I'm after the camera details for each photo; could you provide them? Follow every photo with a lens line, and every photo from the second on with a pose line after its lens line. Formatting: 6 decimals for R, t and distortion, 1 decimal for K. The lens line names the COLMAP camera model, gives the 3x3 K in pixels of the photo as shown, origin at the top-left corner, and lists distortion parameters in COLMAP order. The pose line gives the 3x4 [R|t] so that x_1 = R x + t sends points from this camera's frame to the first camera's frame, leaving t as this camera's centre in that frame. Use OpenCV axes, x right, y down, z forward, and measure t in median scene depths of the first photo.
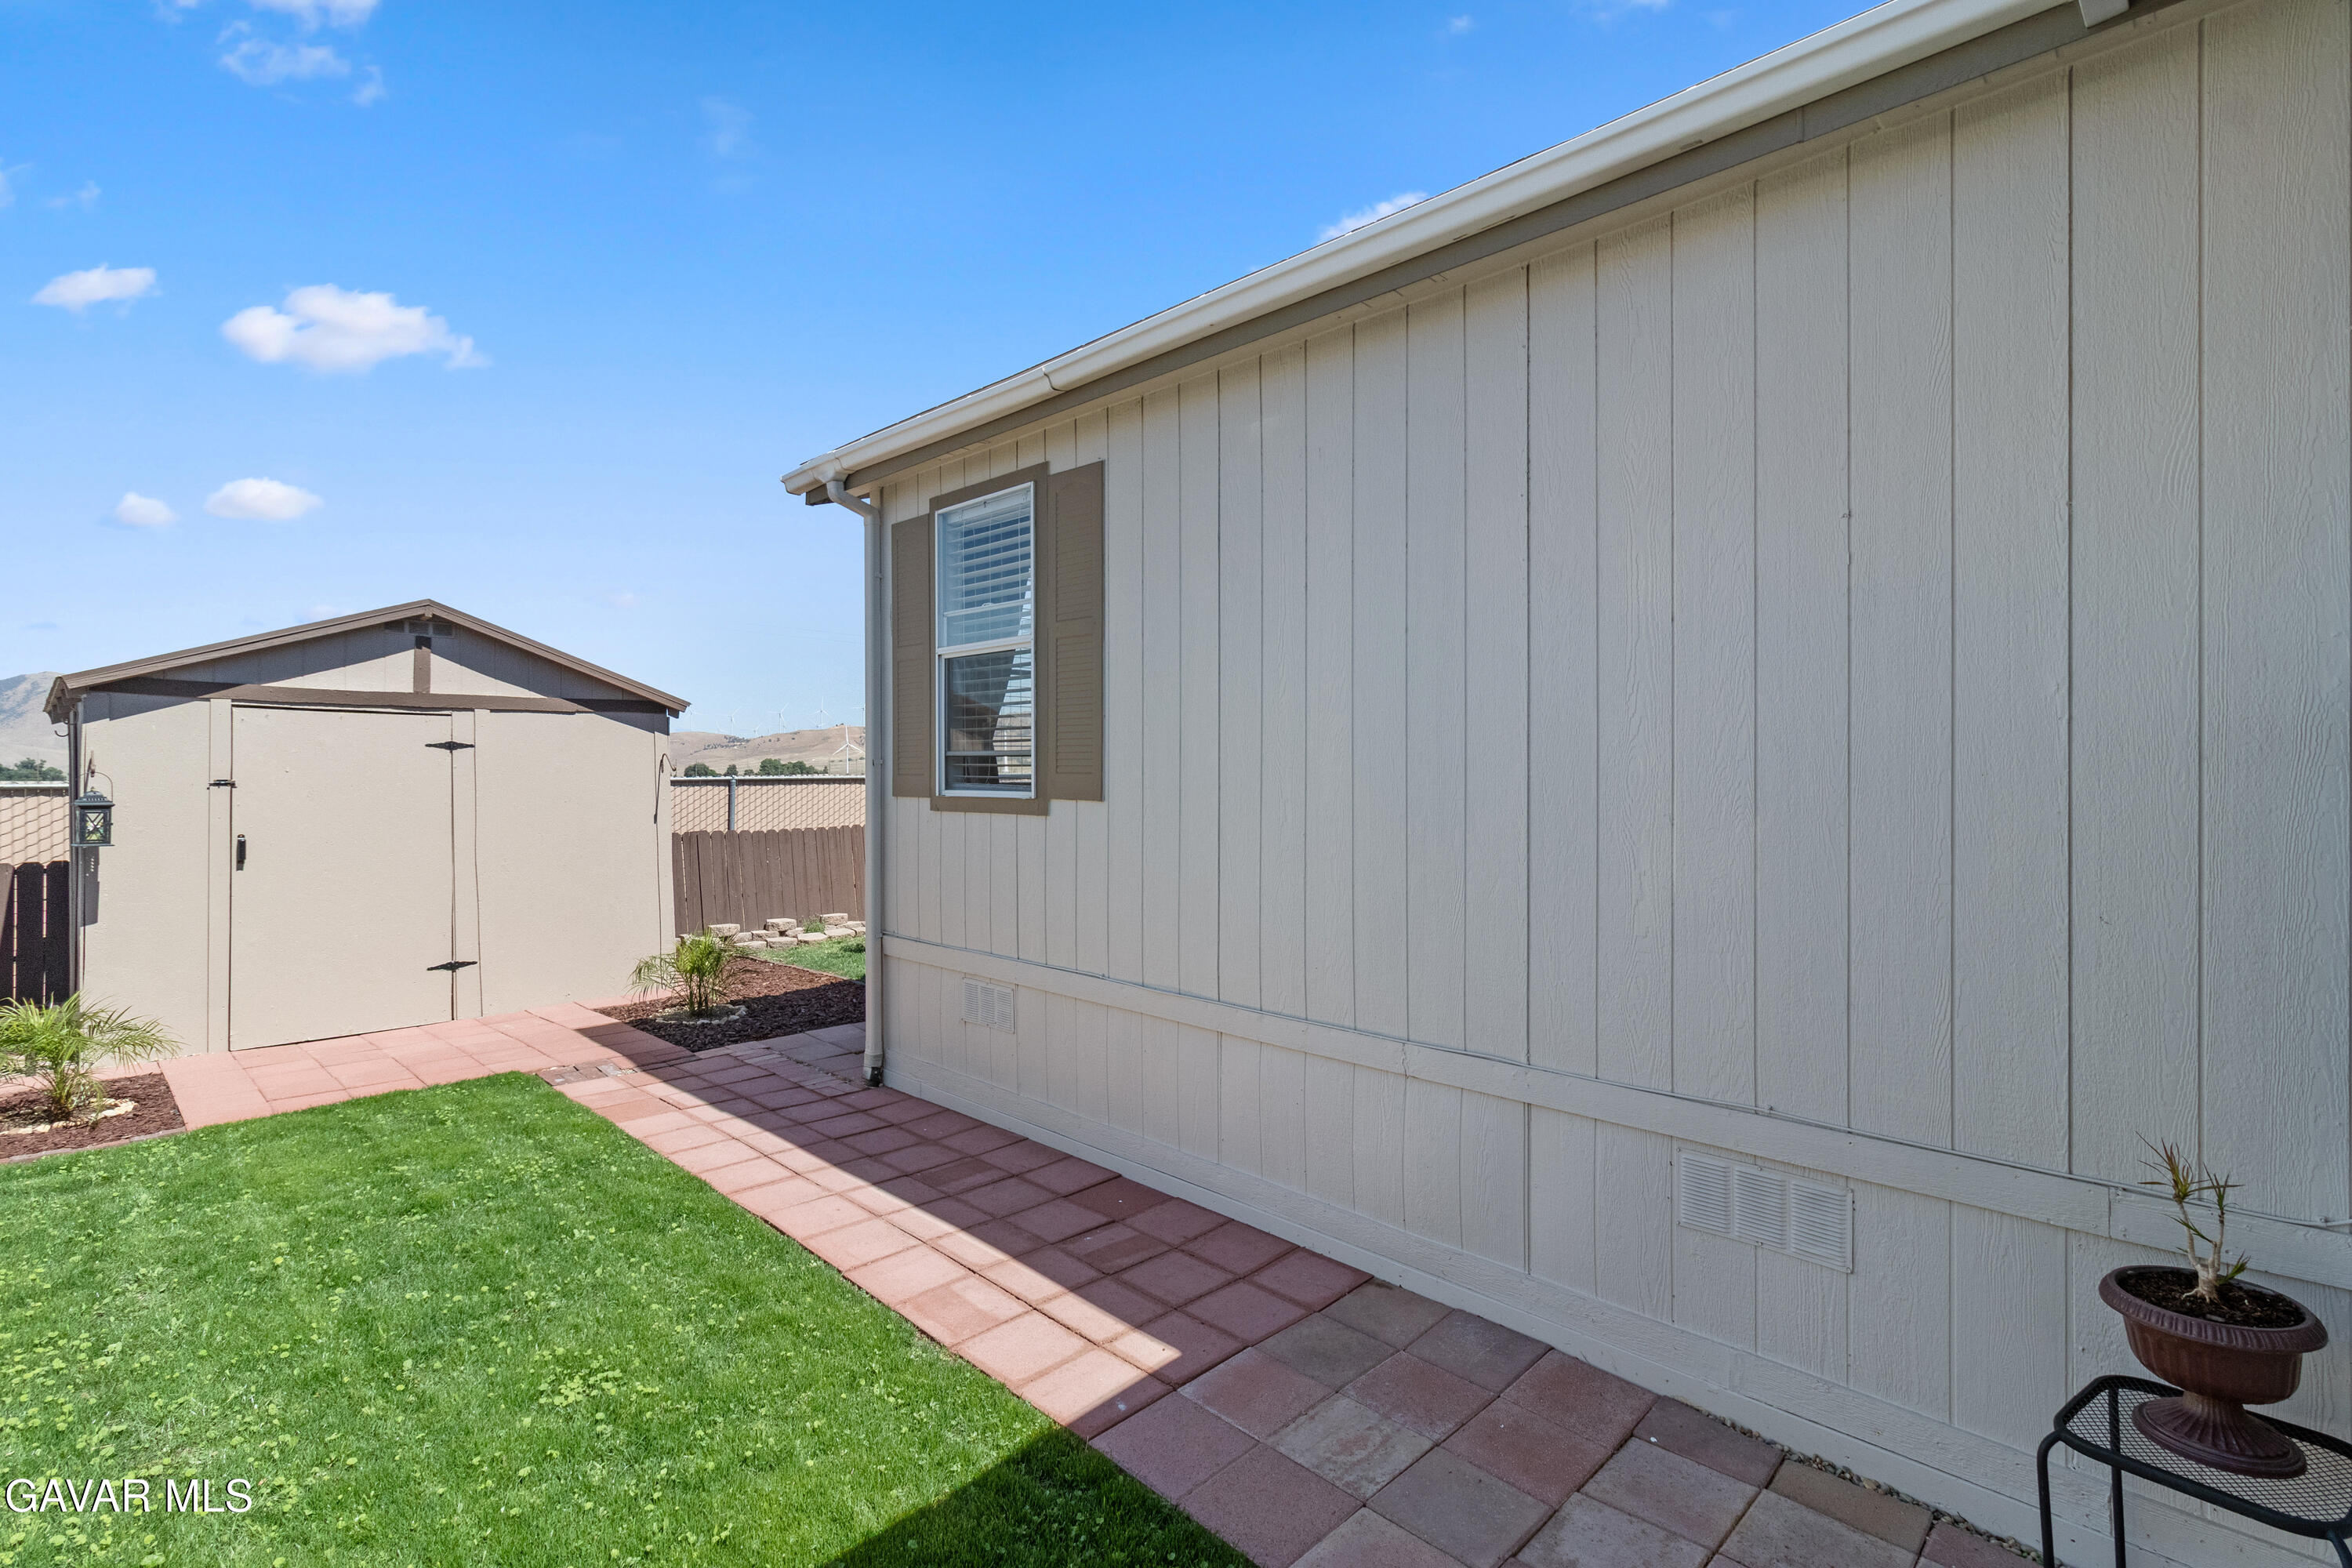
lens RADIAL K [[1088.9, 0, 1187.2], [0, 1088.9, 760.5], [0, 0, 1]] dist [0.002577, -0.000524]
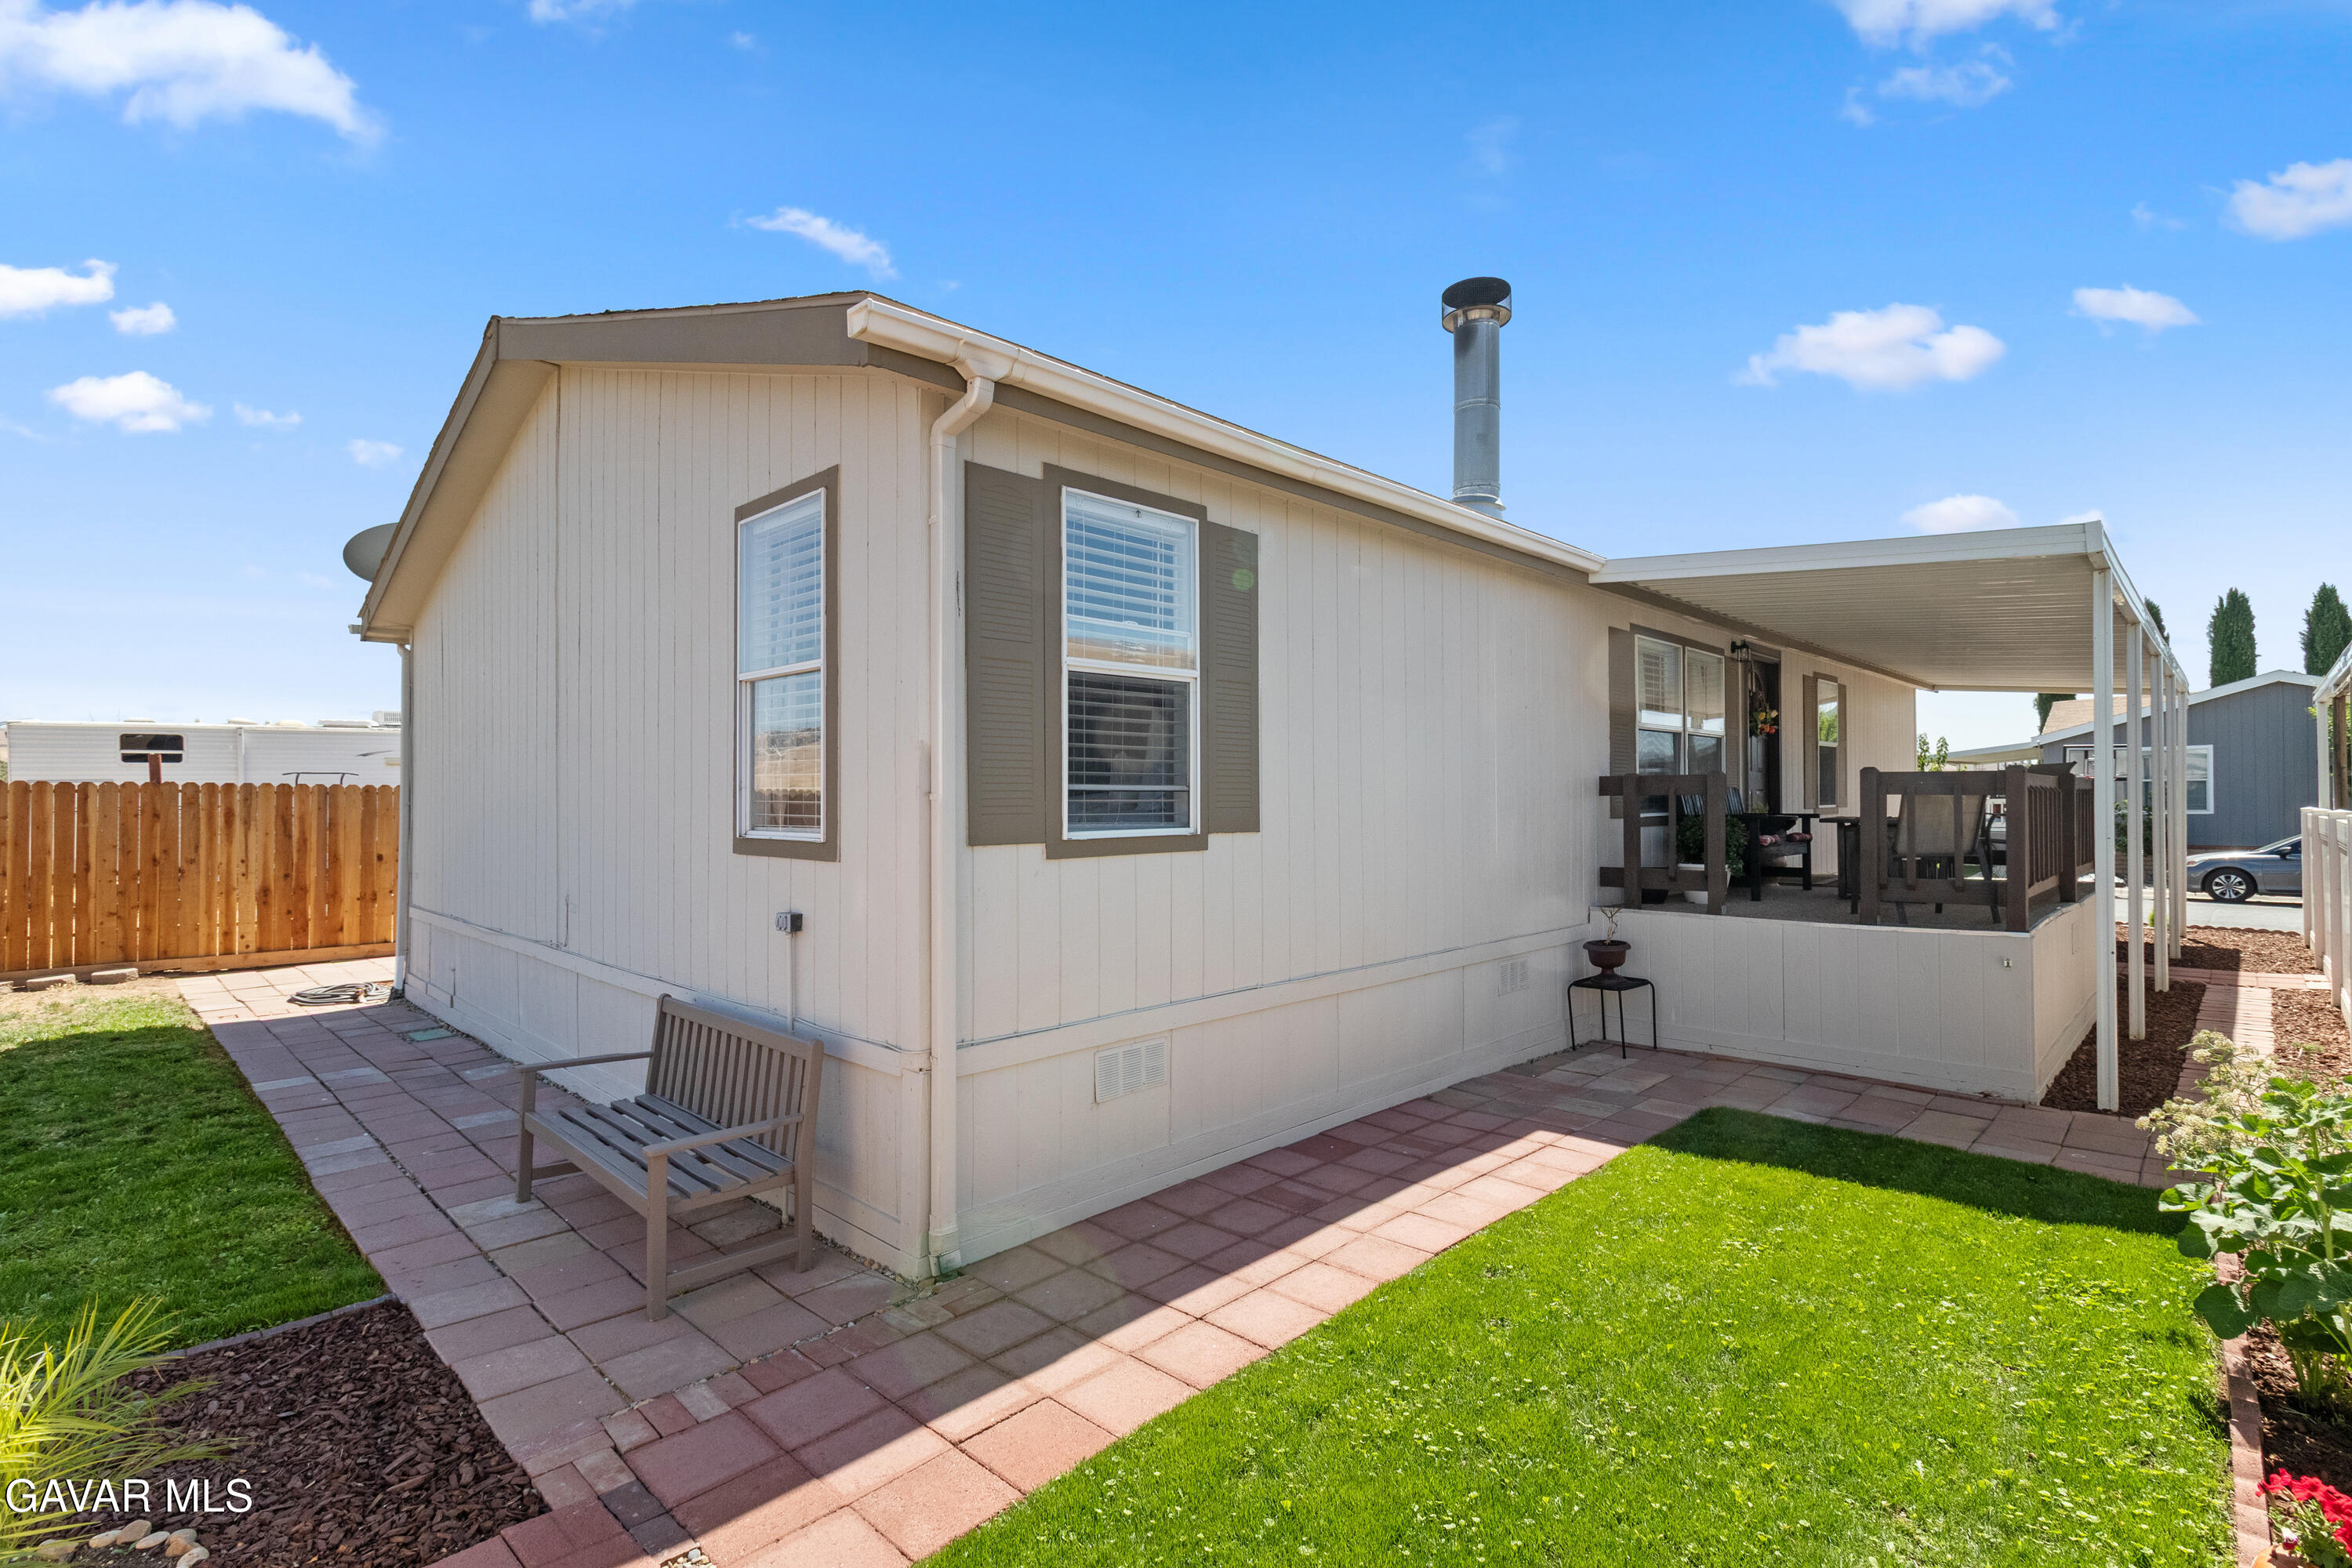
lens RADIAL K [[1088.9, 0, 1188.3], [0, 1088.9, 786.4], [0, 0, 1]] dist [0.002577, -0.000524]
pose [[-0.002535, 0.014960, 0.999885, -1.196447], [0.003213, 0.999883, -0.014952, 0.006249], [-0.999992, 0.003175, -0.002583, 1.055414]]
